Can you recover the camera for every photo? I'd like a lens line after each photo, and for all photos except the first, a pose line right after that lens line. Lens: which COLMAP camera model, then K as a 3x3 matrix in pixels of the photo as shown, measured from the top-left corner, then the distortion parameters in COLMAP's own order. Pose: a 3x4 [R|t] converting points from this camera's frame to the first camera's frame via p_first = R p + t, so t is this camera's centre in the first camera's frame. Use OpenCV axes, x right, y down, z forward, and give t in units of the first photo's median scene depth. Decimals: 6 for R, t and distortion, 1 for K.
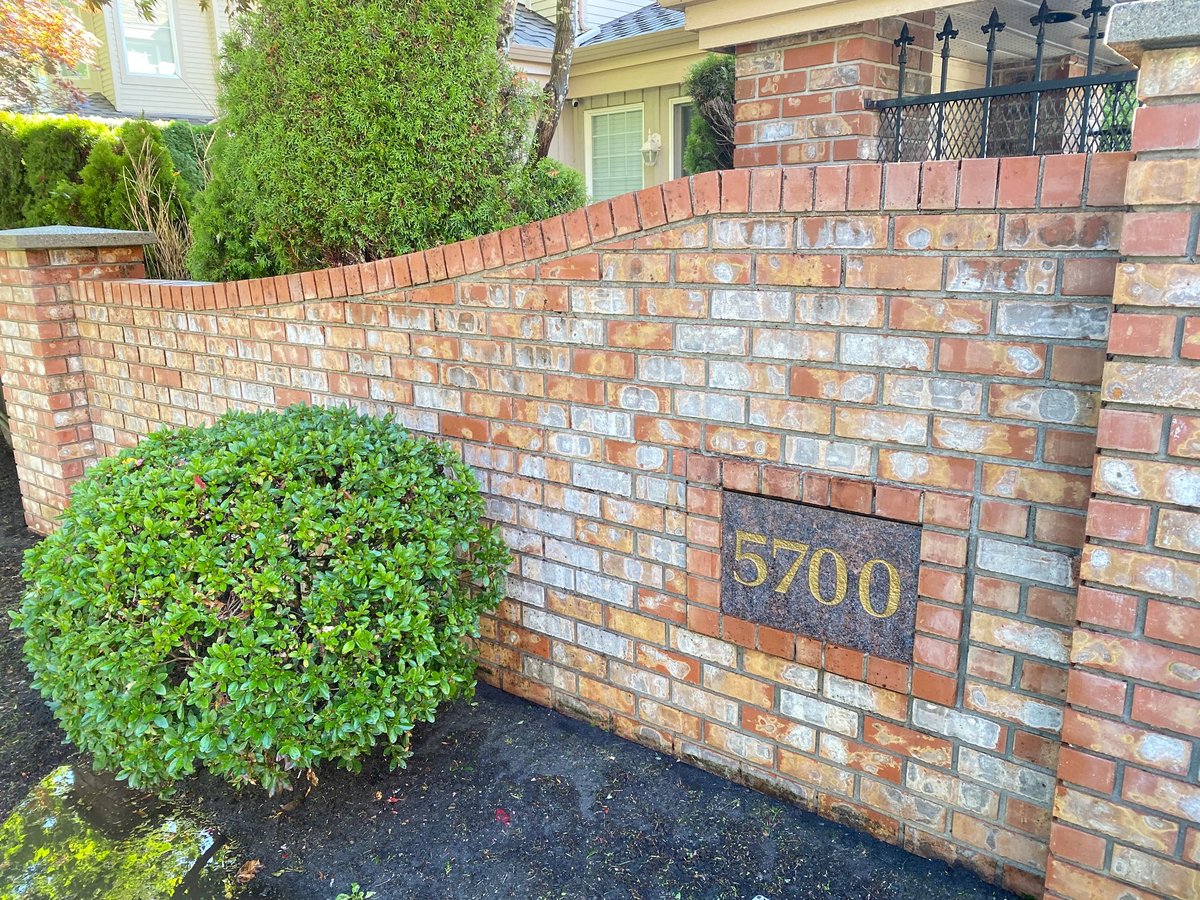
lens RADIAL K [[905.0, 0, 597.5], [0, 905.0, 448.6], [0, 0, 1]] dist [0.022477, -0.012688]
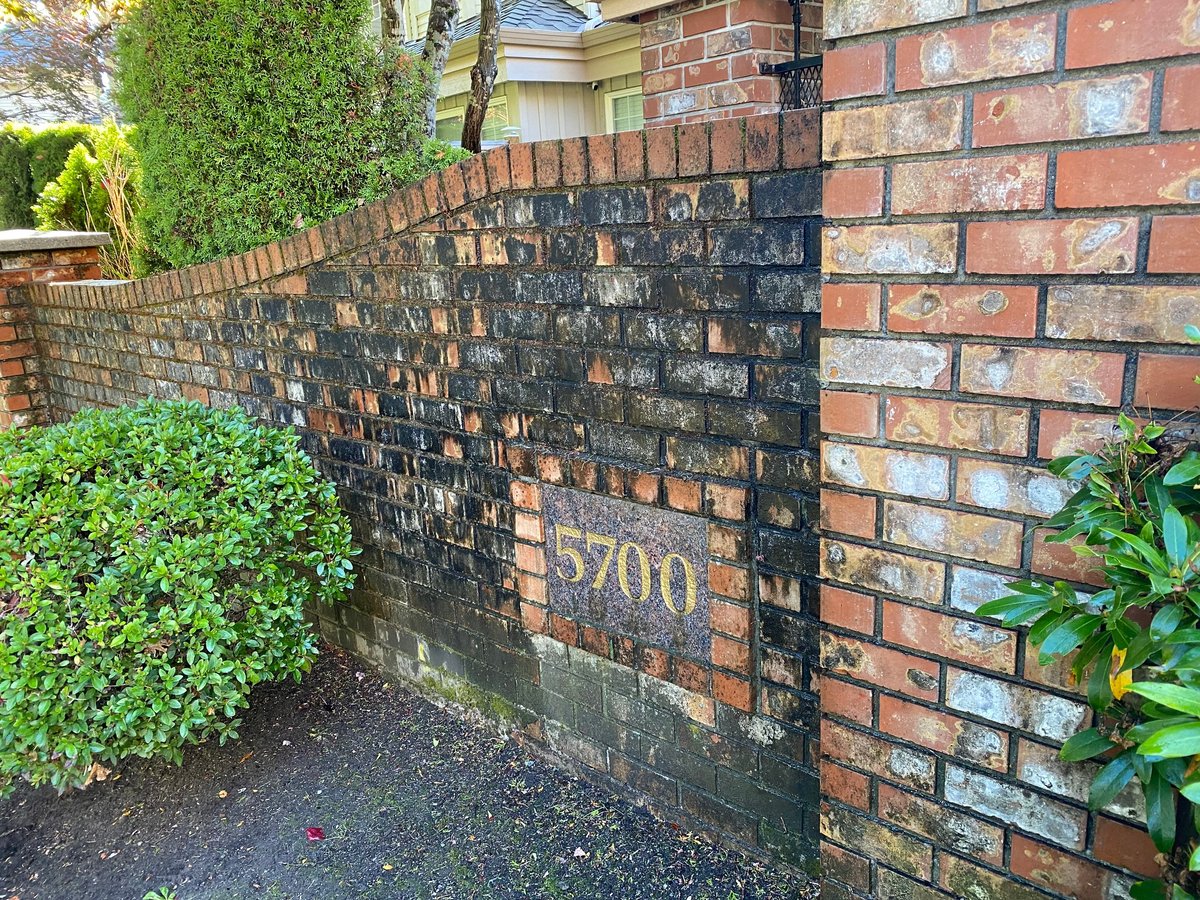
lens RADIAL K [[905.0, 0, 601.4], [0, 905.0, 454.1], [0, 0, 1]] dist [0.022477, -0.012688]
pose [[0.995581, -0.013847, -0.092882, 0.227602], [0.015576, 0.999718, 0.017909, 0.000499], [0.092607, -0.019277, 0.995516, 0.043355]]
